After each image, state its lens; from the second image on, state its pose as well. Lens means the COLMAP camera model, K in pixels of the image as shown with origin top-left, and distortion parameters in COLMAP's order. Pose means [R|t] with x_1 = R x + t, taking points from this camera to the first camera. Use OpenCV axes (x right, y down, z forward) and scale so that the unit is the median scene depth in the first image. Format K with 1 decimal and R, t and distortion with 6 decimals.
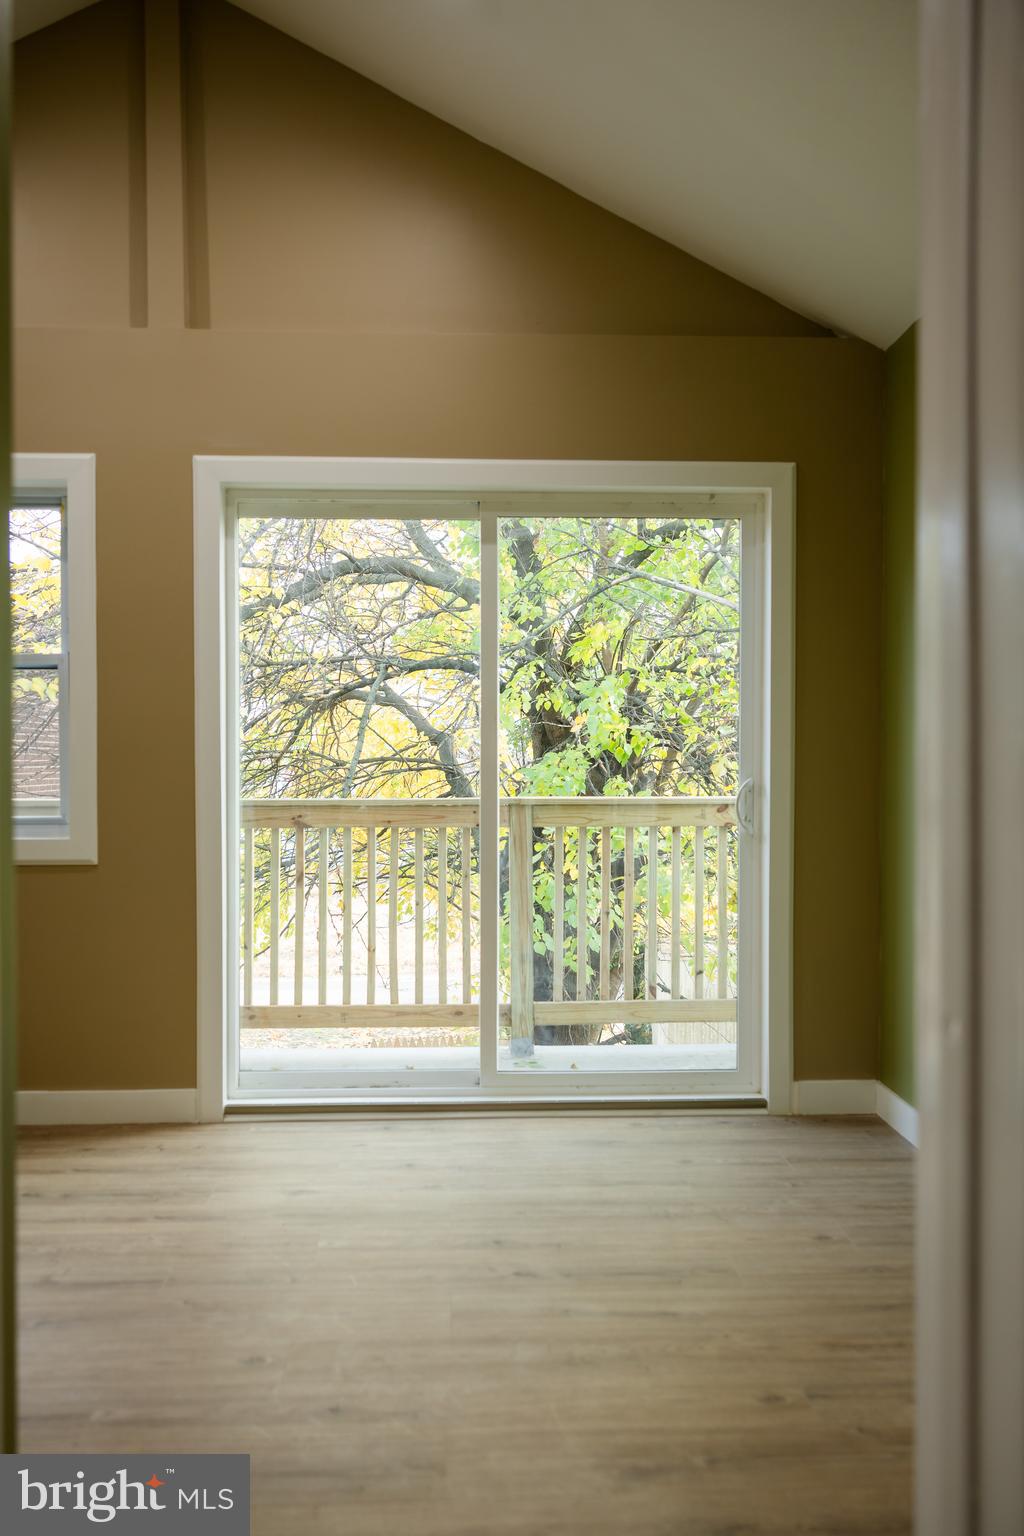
lens RADIAL K [[1264.5, 0, 512.0], [0, 1264.5, 768.0], [0, 0, 1]] dist [-0.001635, -0.000358]
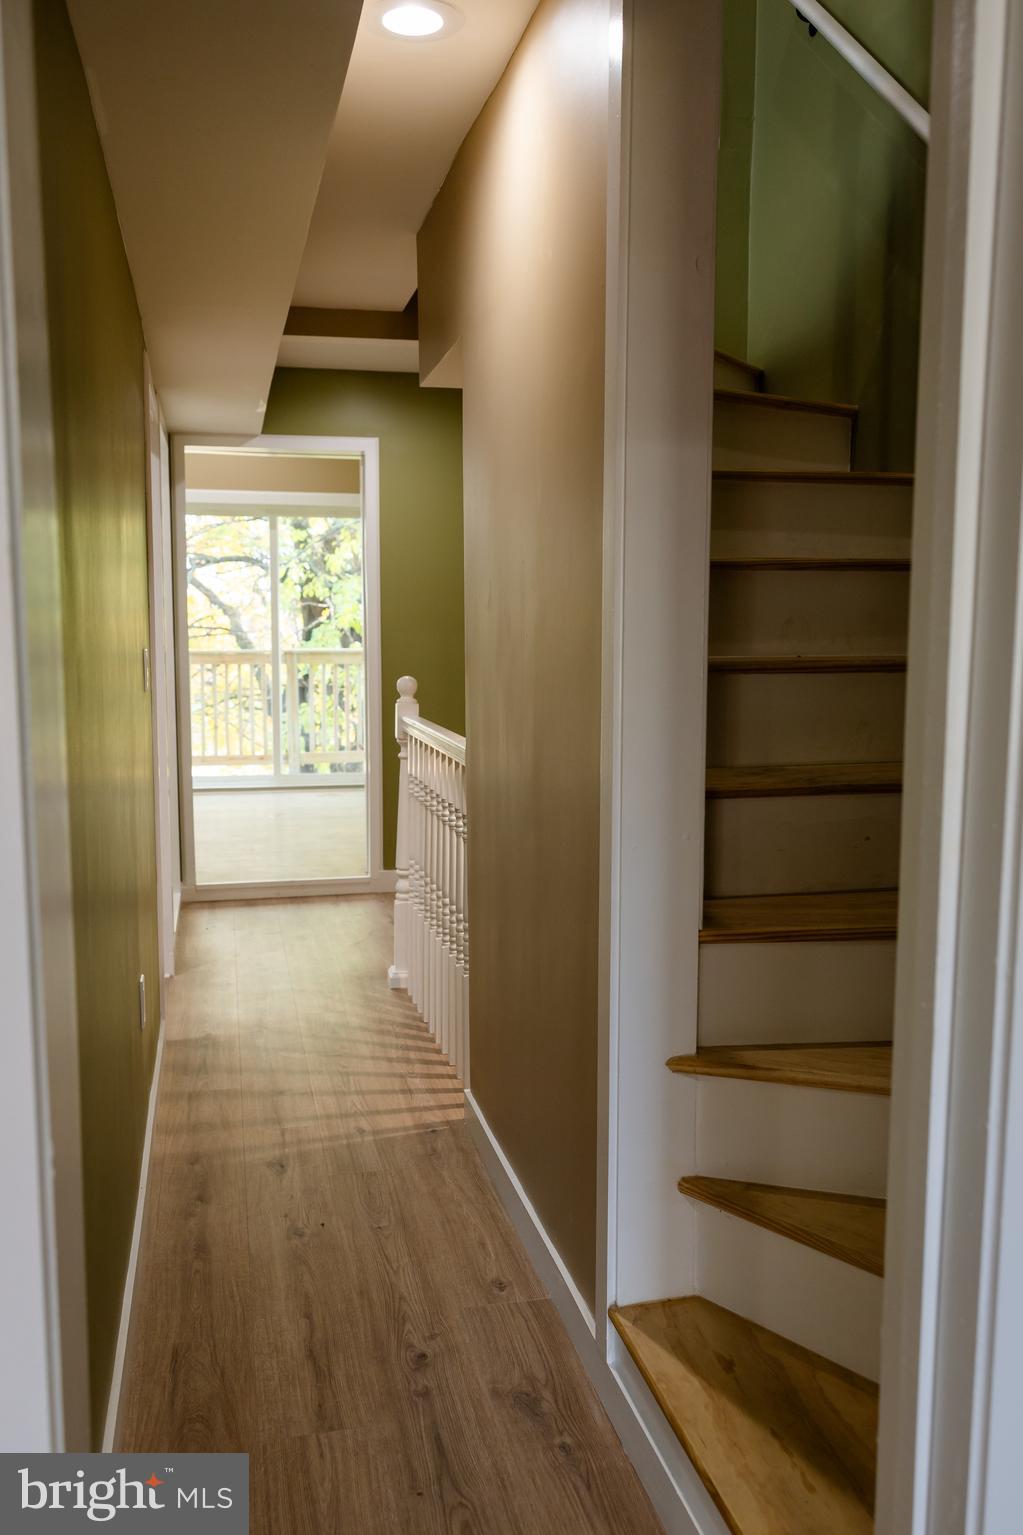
lens RADIAL K [[1263.7, 0, 511.5], [0, 1263.7, 767.5], [0, 0, 1]] dist [-0.001635, -0.000358]
pose [[0.985397, -0.013640, 0.169728, 0.004089], [-0.004261, 0.994499, 0.104663, -0.001206], [-0.170222, -0.103858, 0.979917, -0.562085]]
